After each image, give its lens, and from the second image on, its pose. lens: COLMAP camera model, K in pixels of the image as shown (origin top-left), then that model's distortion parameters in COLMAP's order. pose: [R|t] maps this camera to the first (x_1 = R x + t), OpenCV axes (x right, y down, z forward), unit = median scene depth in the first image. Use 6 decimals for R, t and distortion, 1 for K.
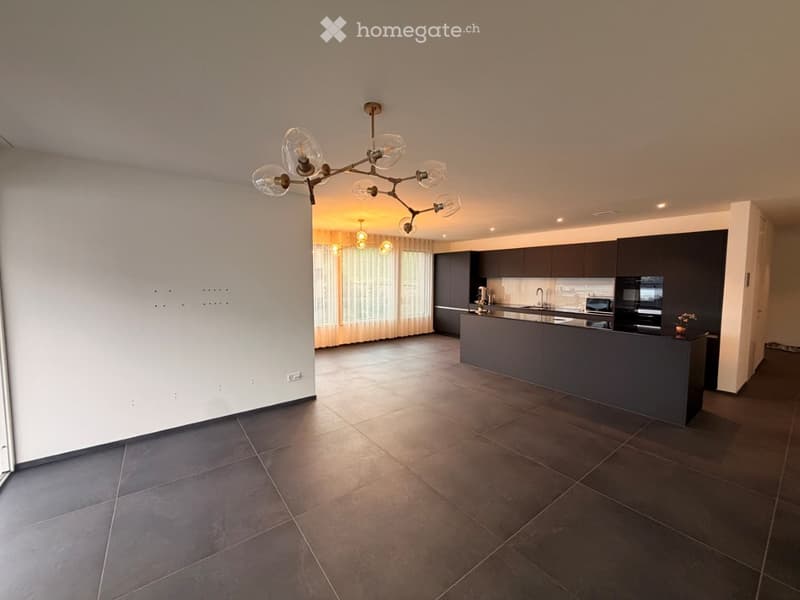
lens RADIAL K [[319.7, 0, 400.3], [0, 319.7, 300.0], [0, 0, 1]] dist [0.002668, -0.000394]
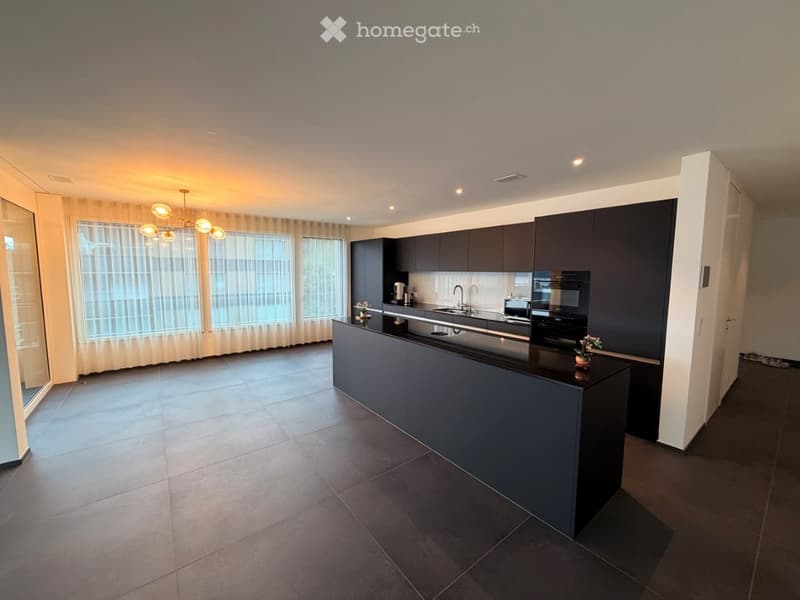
lens RADIAL K [[319.7, 0, 399.3], [0, 319.7, 299.7], [0, 0, 1]] dist [0.002668, -0.000394]
pose [[0.999911, 0.001971, 0.013160, 0.277886], [-0.002253, 0.999767, 0.021445, -0.018095], [-0.013115, -0.021473, 0.999683, 0.218360]]
